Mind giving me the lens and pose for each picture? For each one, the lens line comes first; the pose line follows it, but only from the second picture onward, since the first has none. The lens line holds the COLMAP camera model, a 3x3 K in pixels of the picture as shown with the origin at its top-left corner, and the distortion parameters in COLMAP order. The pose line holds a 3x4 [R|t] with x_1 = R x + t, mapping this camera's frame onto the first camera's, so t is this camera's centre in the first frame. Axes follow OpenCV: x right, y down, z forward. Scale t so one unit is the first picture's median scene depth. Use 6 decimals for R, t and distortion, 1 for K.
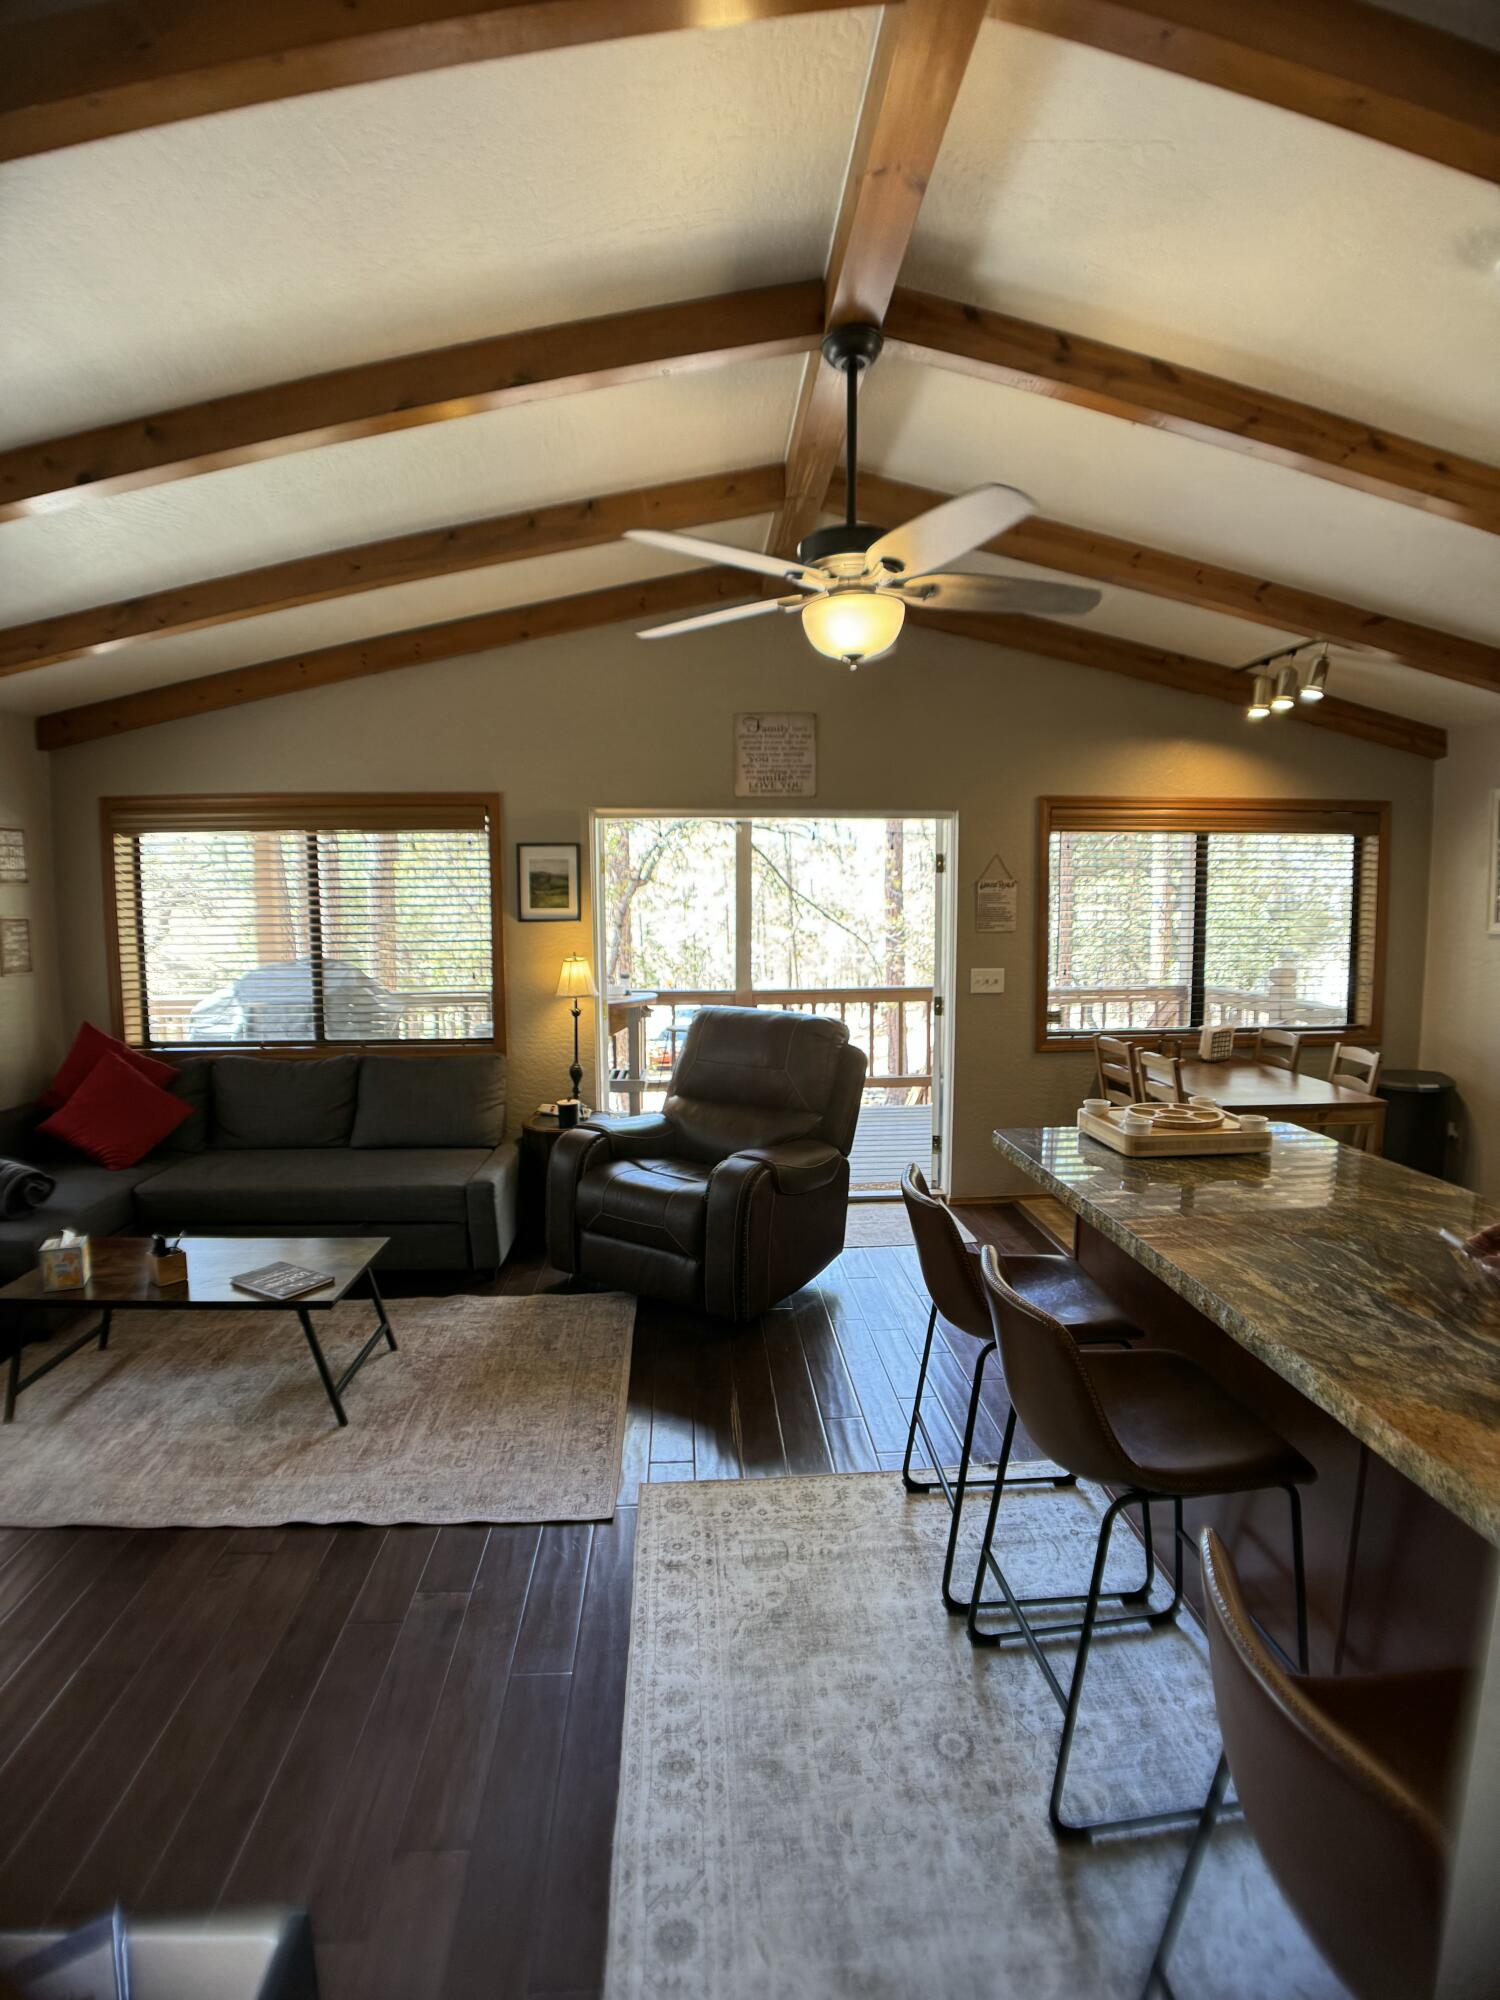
lens RADIAL K [[975.9, 0, 750.0], [0, 975.9, 1000.0], [0, 0, 1]] dist [-0.033179, -0.048609]
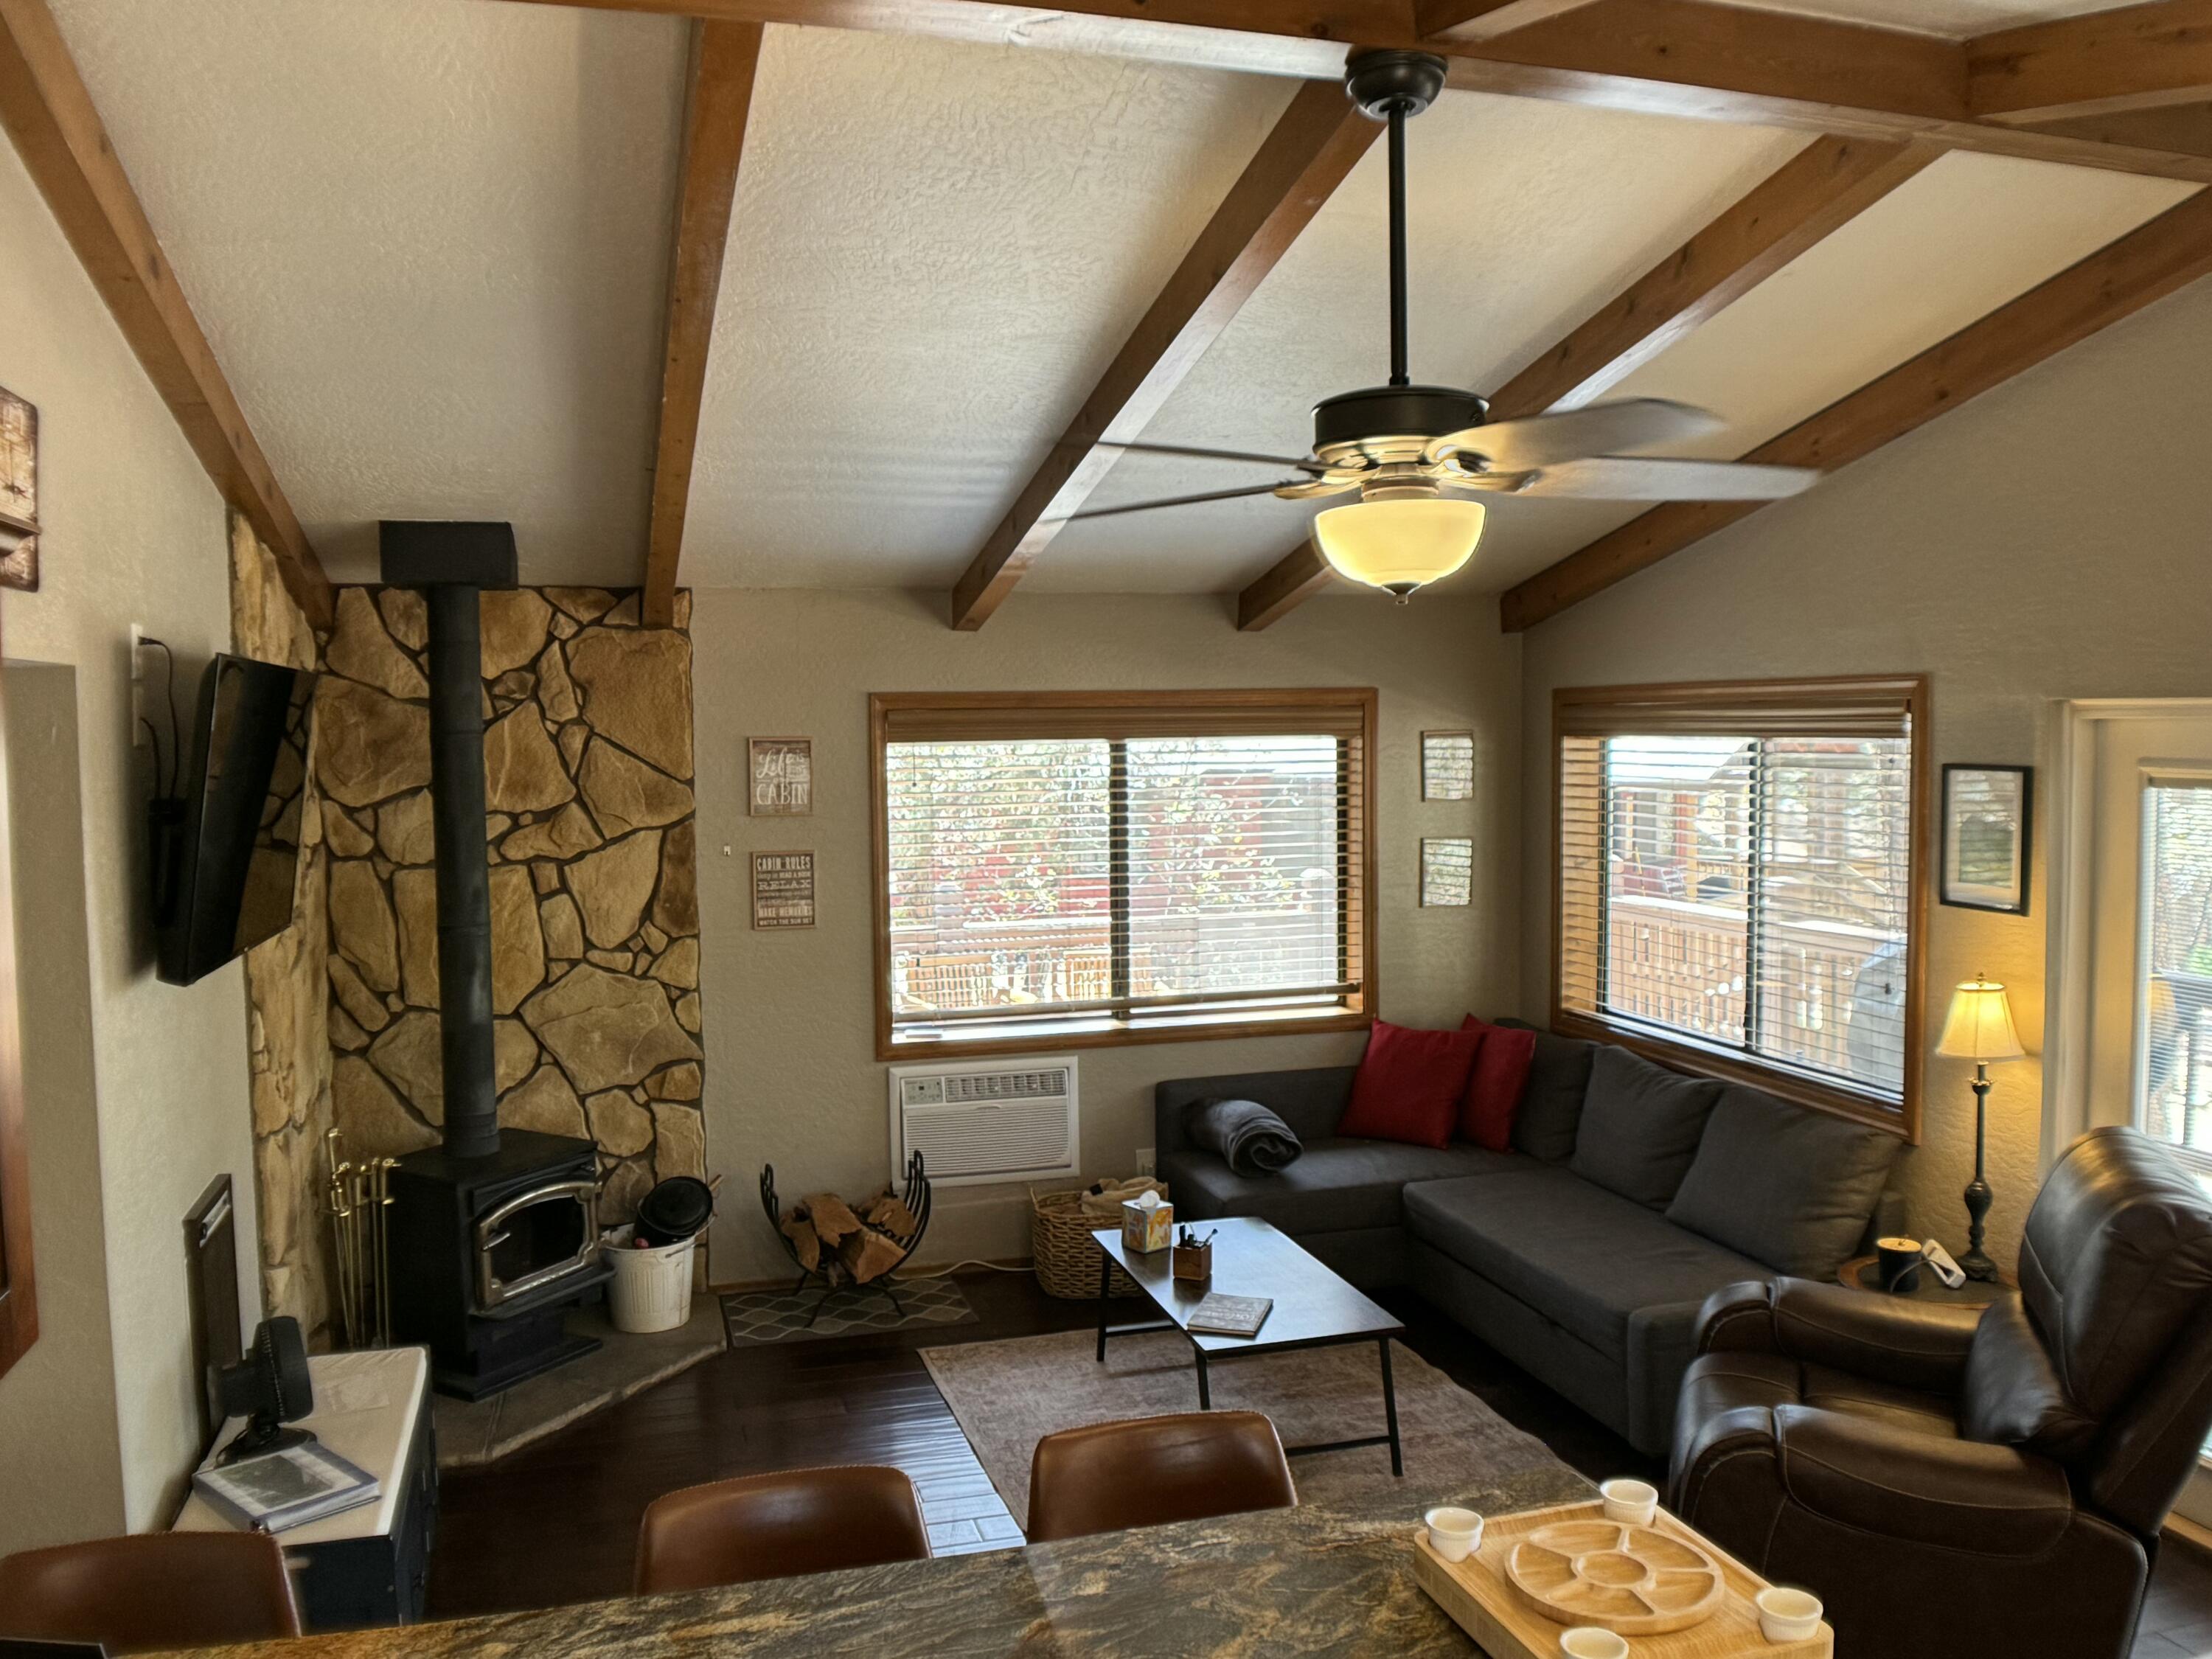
lens RADIAL K [[1756.5, 0, 1106.0], [0, 1756.5, 829.5], [0, 0, 1]] dist [-0.063949, -0.000298]
pose [[0.217808, 0.062072, -0.974016, 0.851523], [-0.083418, 0.995508, 0.044788, -0.176056], [0.972420, 0.071495, 0.222008, 0.436722]]
